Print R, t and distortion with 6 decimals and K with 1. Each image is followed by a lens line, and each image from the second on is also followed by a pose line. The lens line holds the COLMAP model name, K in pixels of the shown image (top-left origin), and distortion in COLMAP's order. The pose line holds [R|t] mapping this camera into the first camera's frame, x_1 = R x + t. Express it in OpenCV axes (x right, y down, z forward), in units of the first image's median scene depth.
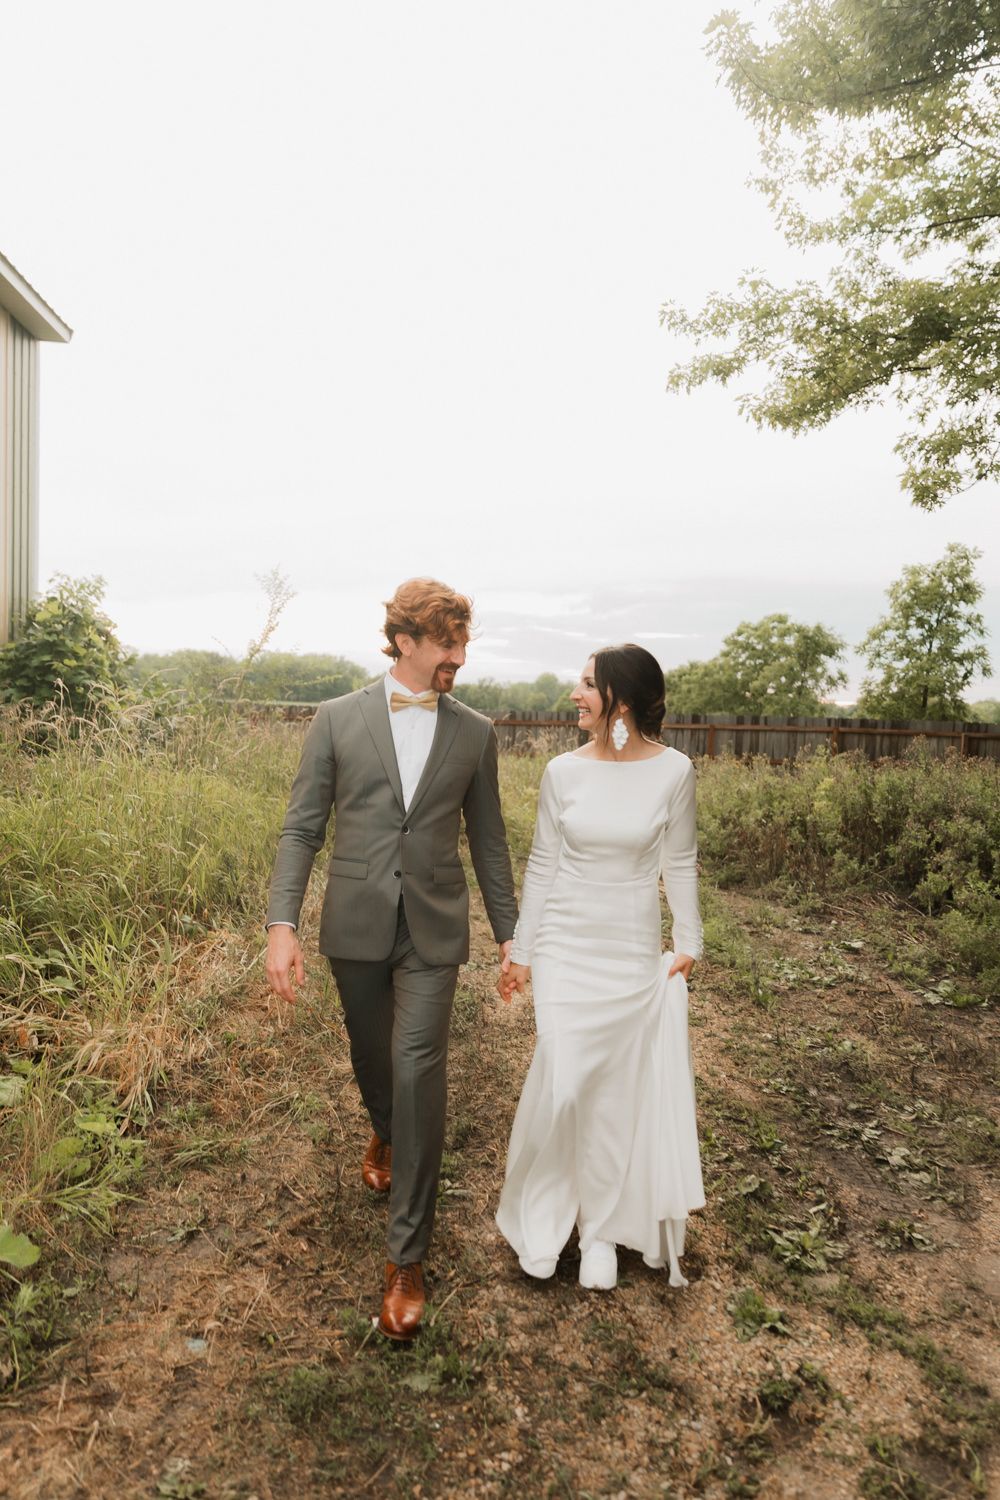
lens RADIAL K [[976.9, 0, 500.0], [0, 976.9, 750.0], [0, 0, 1]] dist [0.000530, 0.002904]
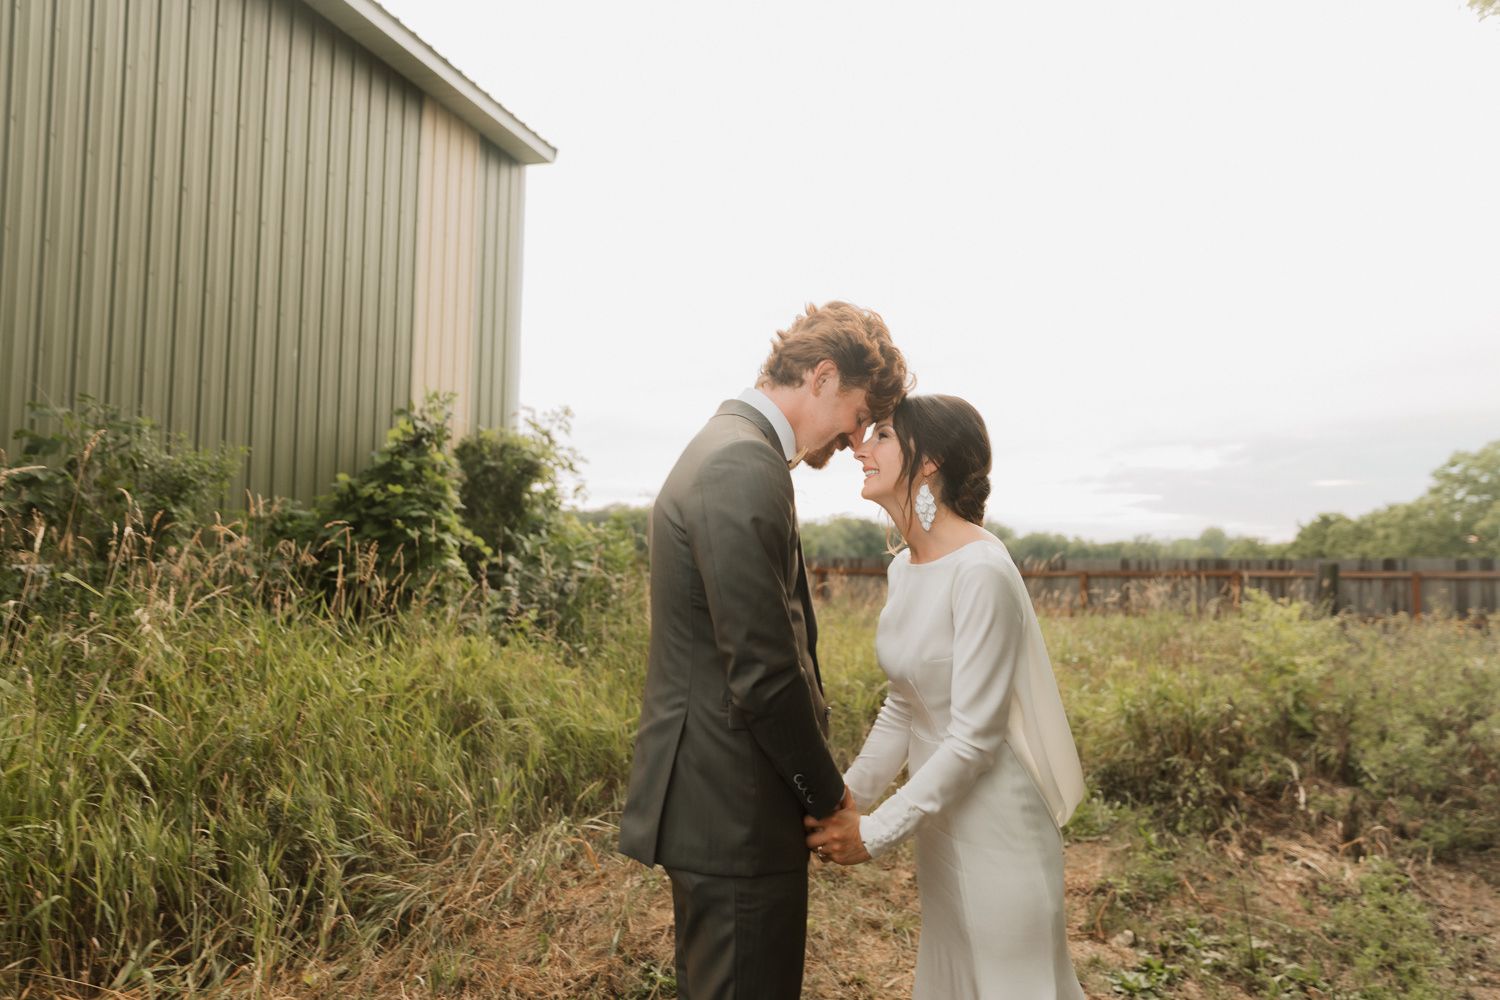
lens RADIAL K [[976.9, 0, 758.9], [0, 976.9, 495.7], [0, 0, 1]] dist [0.000530, 0.002904]
pose [[0.927668, -0.045969, -0.370564, 0.033491], [0.002545, 0.993149, -0.116828, 0.001616], [0.373396, 0.107435, 0.921430, 0.131529]]
